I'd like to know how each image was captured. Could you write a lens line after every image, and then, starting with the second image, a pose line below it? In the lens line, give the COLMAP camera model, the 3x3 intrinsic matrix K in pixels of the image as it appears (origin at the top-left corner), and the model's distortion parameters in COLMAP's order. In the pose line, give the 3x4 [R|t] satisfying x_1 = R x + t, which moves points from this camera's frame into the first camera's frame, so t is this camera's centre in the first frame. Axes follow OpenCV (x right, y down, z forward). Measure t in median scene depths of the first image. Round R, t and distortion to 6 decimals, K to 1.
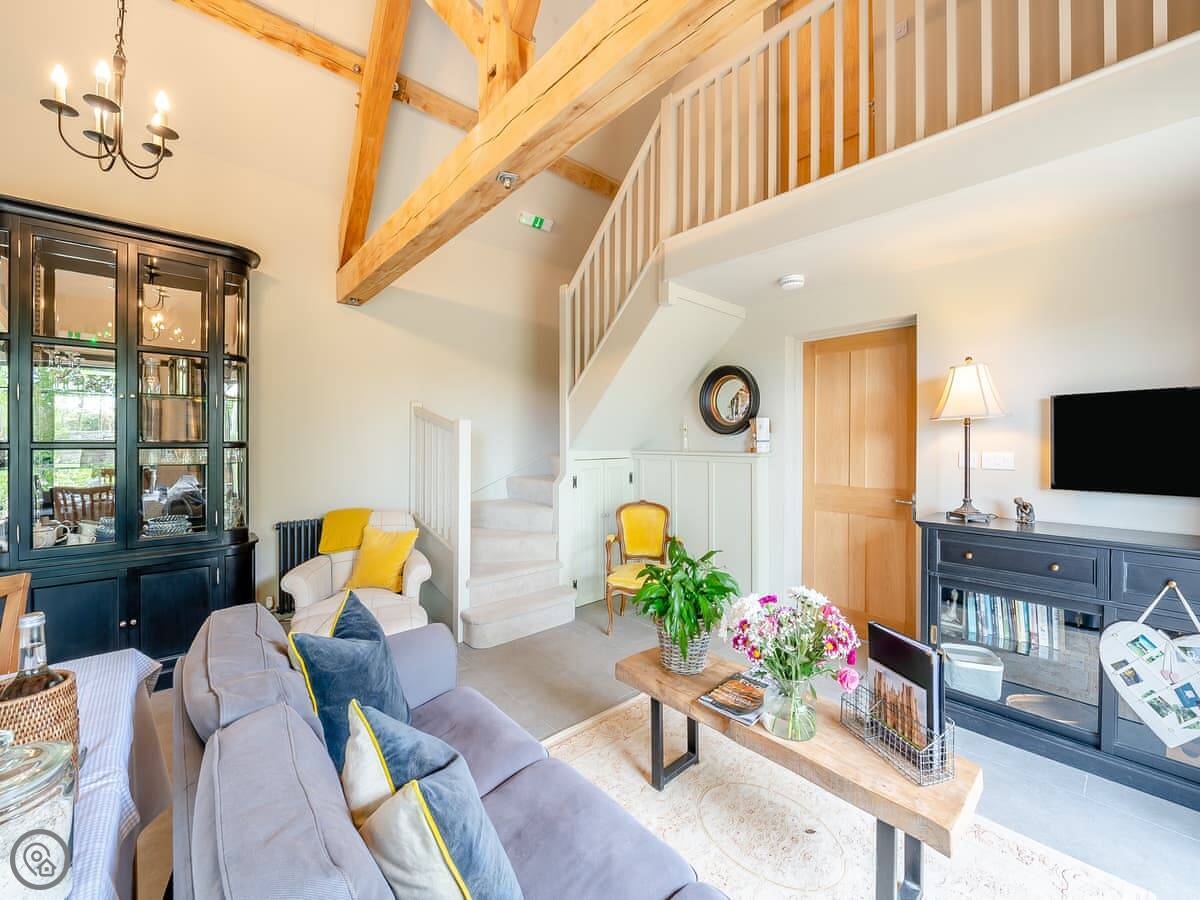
lens RADIAL K [[481.4, 0, 591.2], [0, 481.4, 443.0], [0, 0, 1]] dist [-0.003690, -0.003031]
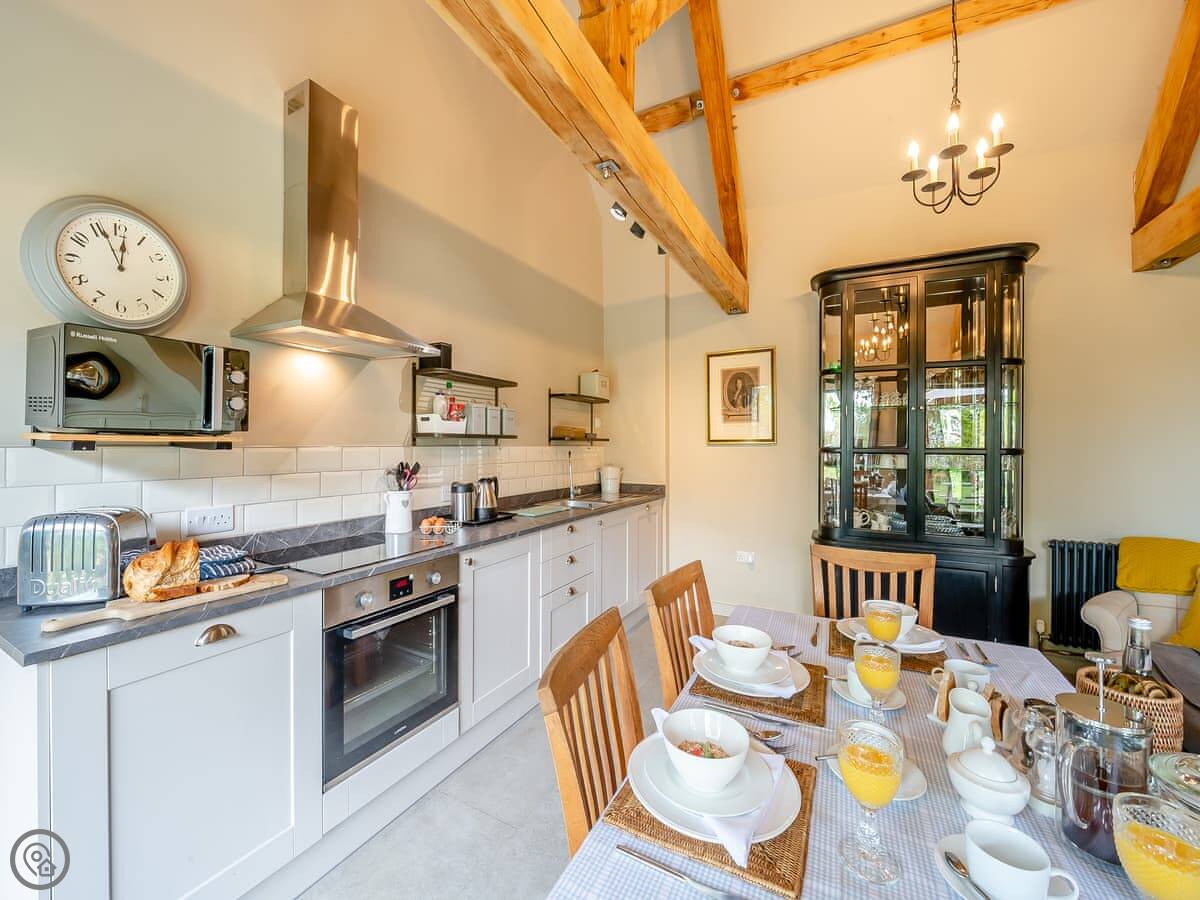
lens RADIAL K [[481.4, 0, 602.2], [0, 481.4, 446.3], [0, 0, 1]] dist [-0.003690, -0.003031]
pose [[0.358723, 0.002740, -0.933440, -0.142455], [-0.008370, 0.999965, -0.000282, 0.000480], [0.933407, 0.007914, 0.358733, -0.108017]]
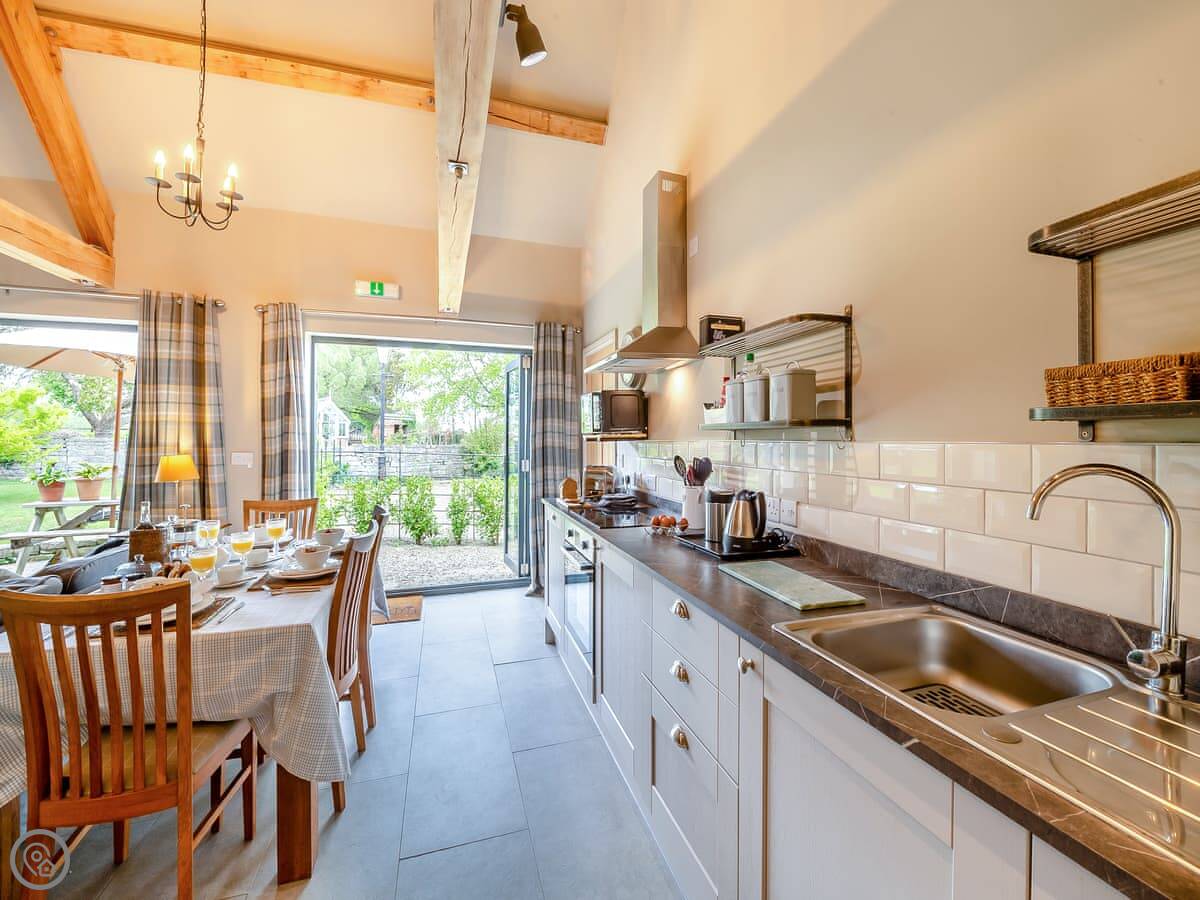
lens RADIAL K [[481.4, 0, 594.9], [0, 481.4, 435.2], [0, 0, 1]] dist [-0.003690, -0.003031]
pose [[-0.913932, -0.000495, 0.405866, -1.075610], [-0.001906, 0.999993, -0.003072, -0.002874], [-0.405862, -0.003581, -0.913927, 0.574920]]
